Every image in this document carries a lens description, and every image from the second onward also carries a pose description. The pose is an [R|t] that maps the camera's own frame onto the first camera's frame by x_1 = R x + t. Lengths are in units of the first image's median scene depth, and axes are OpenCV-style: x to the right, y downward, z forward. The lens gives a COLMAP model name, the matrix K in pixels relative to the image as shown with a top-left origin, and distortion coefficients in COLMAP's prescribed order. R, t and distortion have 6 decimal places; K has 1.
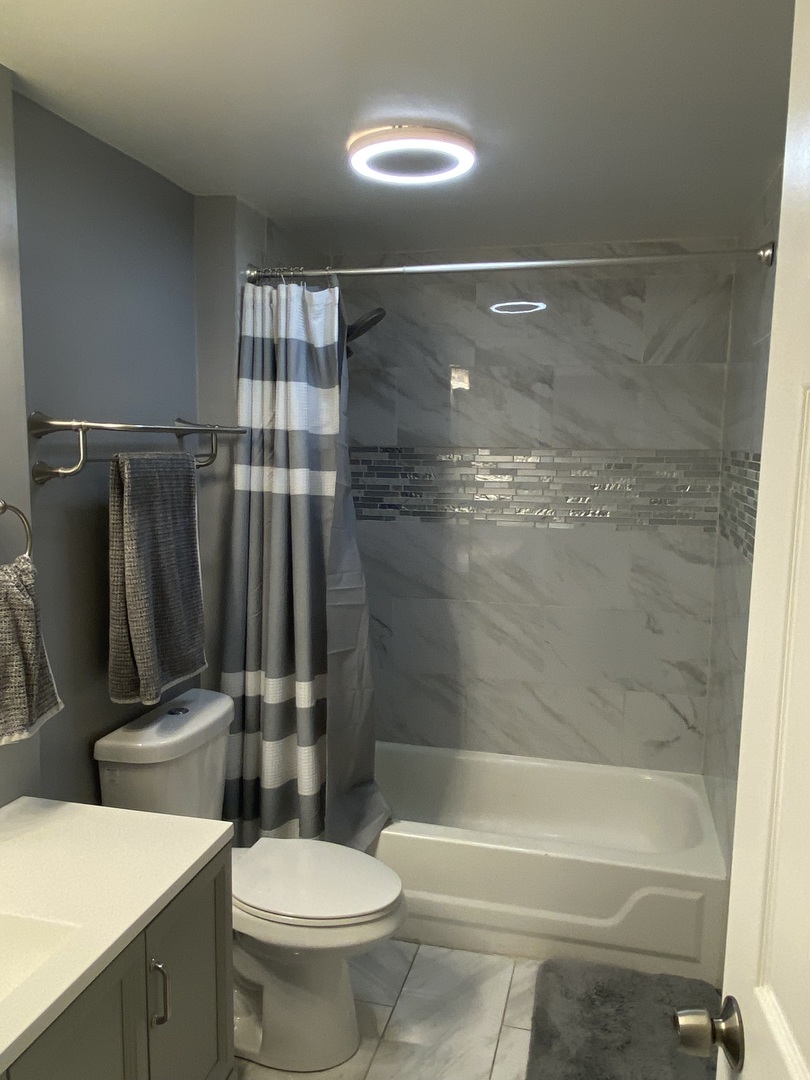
lens RADIAL K [[809.9, 0, 408.2], [0, 809.9, 537.6], [0, 0, 1]] dist [0.079645, -0.090899]
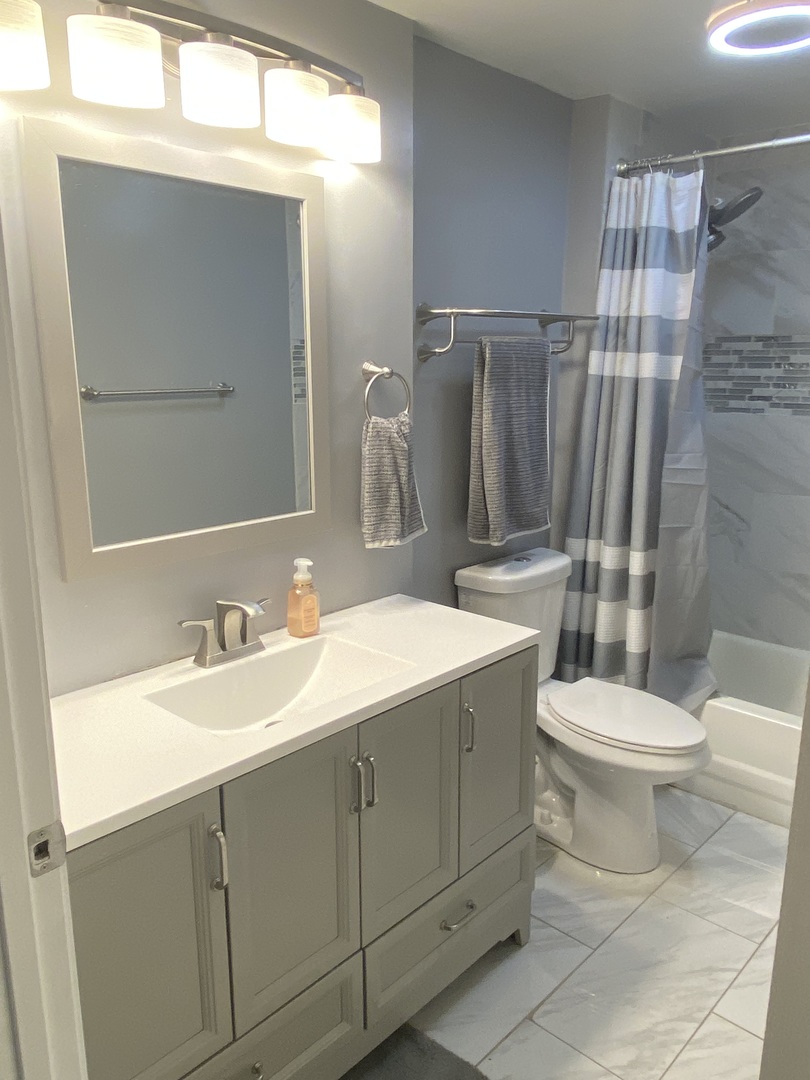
lens RADIAL K [[809.9, 0, 403.5], [0, 809.9, 542.0], [0, 0, 1]] dist [0.079645, -0.090899]
pose [[0.873765, 0.094151, -0.477147, 0.120372], [-0.045629, 0.992625, 0.112309, 0.055811], [0.484202, -0.076361, 0.871618, -0.112011]]
